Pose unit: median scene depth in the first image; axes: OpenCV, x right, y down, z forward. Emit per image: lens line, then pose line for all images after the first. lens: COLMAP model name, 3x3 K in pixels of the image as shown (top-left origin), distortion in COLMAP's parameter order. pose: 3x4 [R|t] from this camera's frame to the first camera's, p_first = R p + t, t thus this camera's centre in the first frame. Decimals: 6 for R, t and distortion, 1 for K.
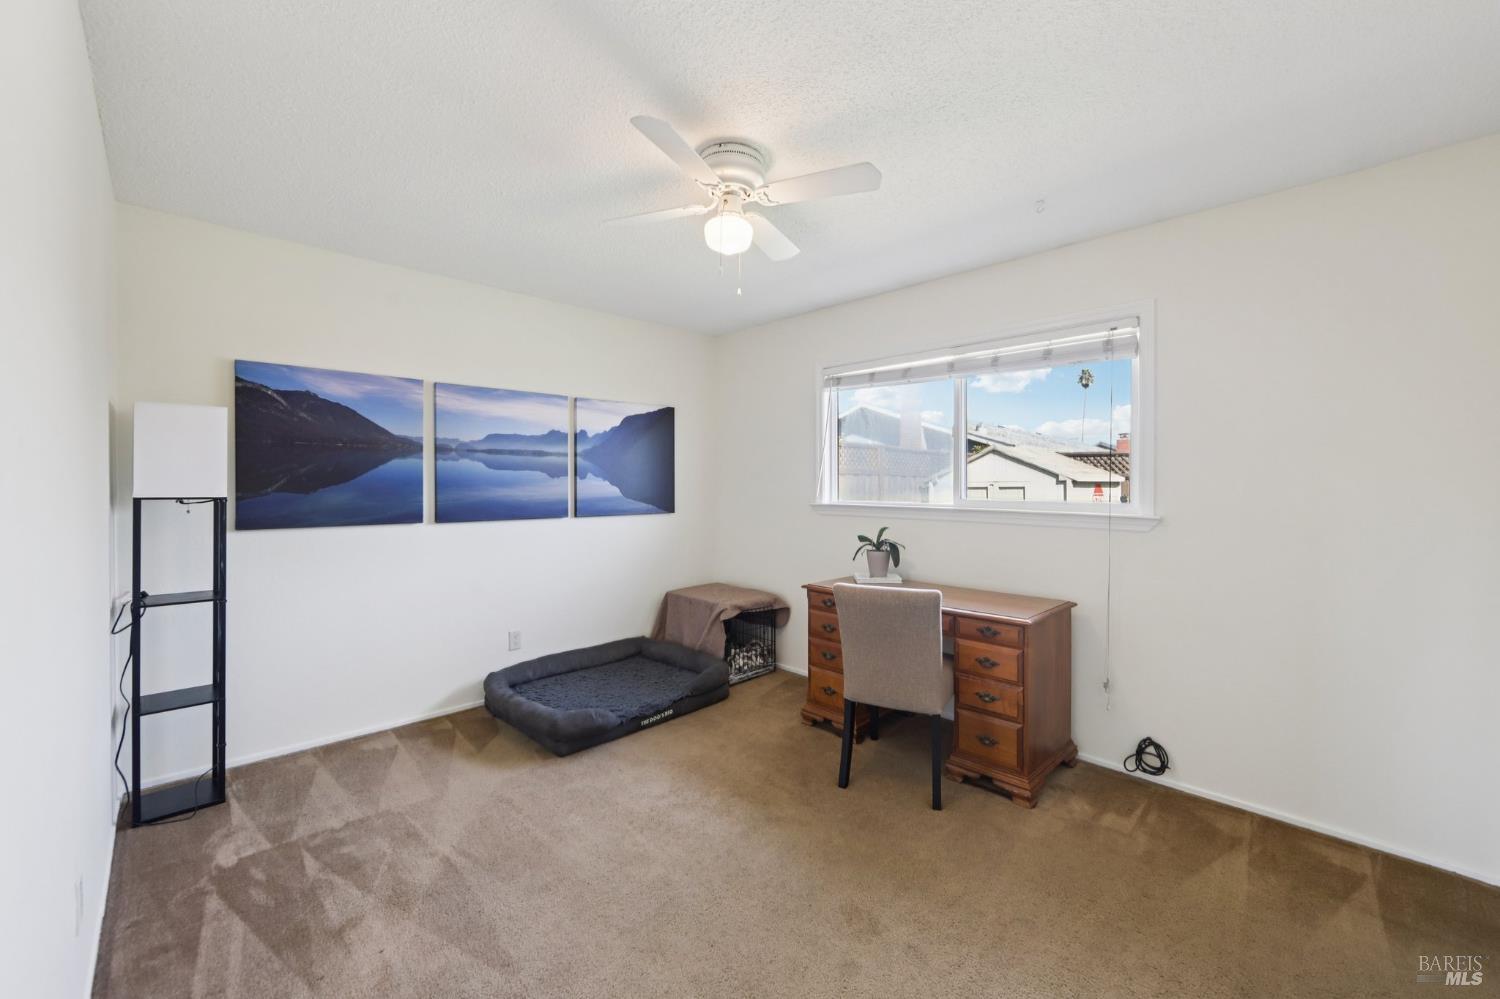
lens RADIAL K [[604.6, 0, 752.7], [0, 604.6, 499.4], [0, 0, 1]] dist [-0.009226, 0.000975]
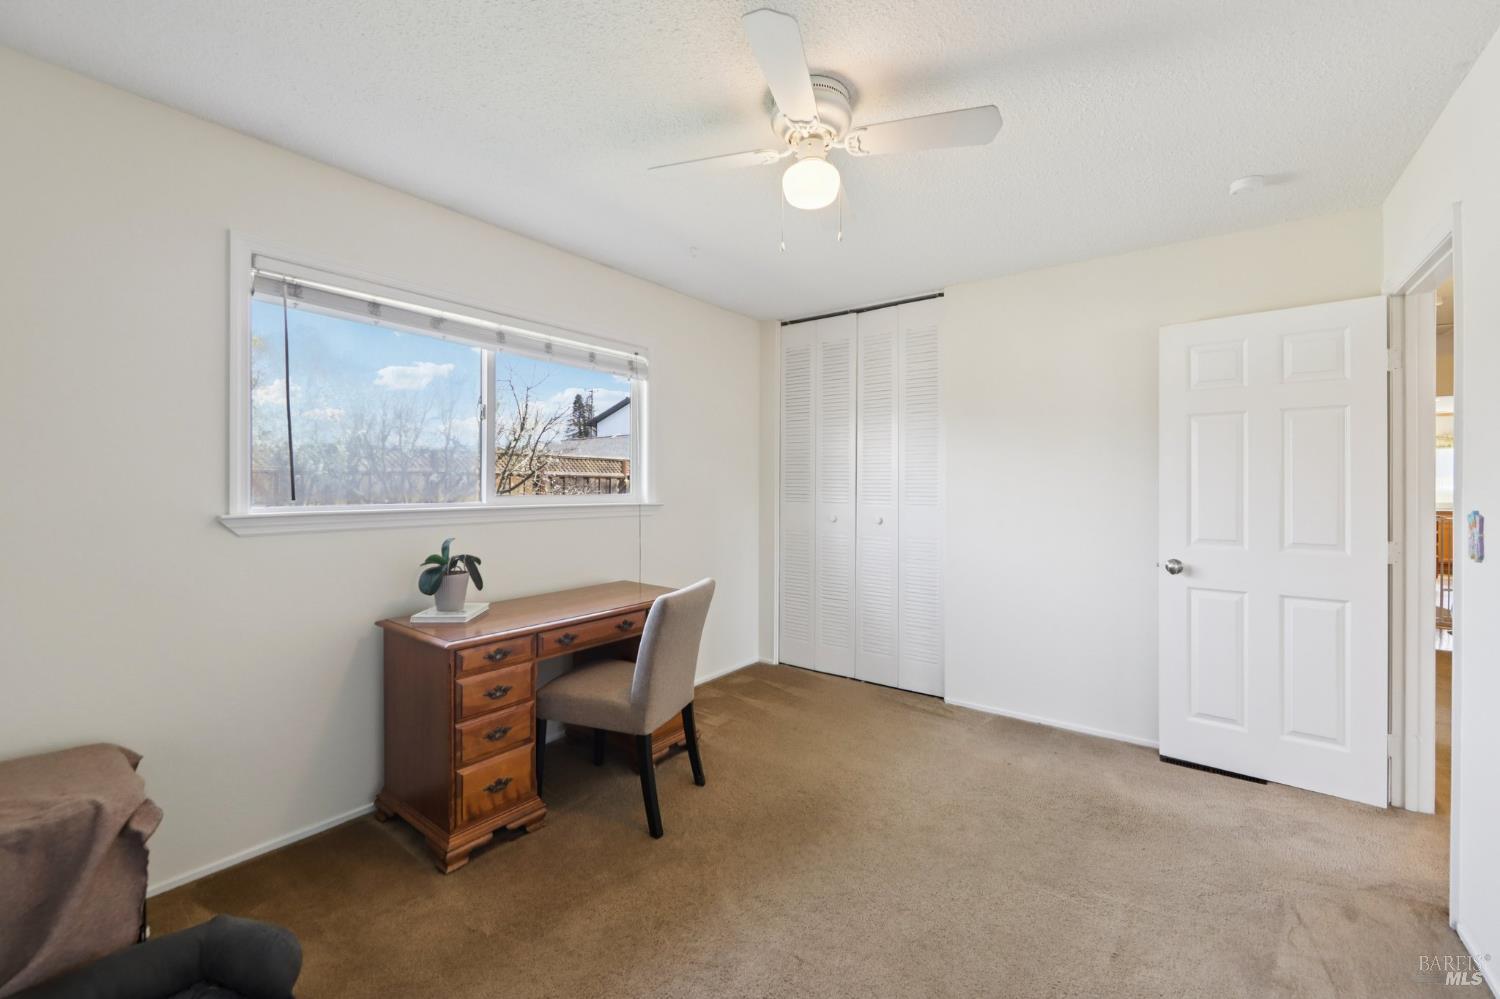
lens RADIAL K [[604.6, 0, 752.7], [0, 604.6, 499.4], [0, 0, 1]] dist [-0.009226, 0.000975]
pose [[-0.156710, -0.030681, 0.987168, -0.568398], [0.018637, 0.999248, 0.034015, -0.018577], [-0.987469, 0.023729, -0.156020, 0.813992]]
